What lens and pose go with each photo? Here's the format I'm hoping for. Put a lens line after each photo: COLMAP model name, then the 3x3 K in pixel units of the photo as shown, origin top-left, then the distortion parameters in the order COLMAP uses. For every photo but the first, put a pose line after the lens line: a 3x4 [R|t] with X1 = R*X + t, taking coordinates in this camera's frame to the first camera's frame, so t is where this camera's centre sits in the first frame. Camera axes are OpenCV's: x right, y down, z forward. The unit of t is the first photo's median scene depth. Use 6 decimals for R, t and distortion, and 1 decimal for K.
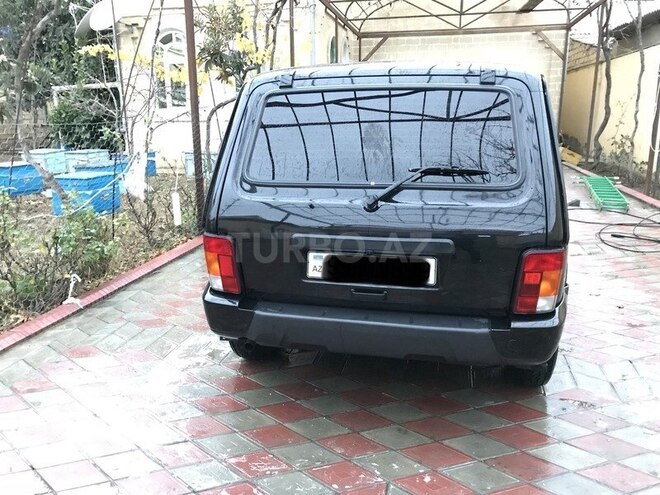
lens RADIAL K [[533.8, 0, 330.0], [0, 533.8, 247.5], [0, 0, 1]] dist [0.058231, -0.010005]
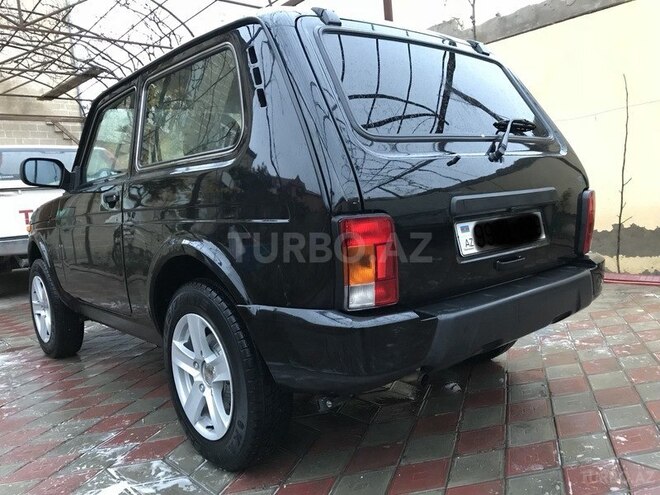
lens RADIAL K [[533.8, 0, 330.0], [0, 533.8, 247.5], [0, 0, 1]] dist [0.058231, -0.010005]
pose [[0.612570, -0.119302, 0.781361, -0.717906], [0.264539, 0.962479, -0.060437, 0.038286], [-0.744834, 0.243722, 0.621146, 0.639800]]
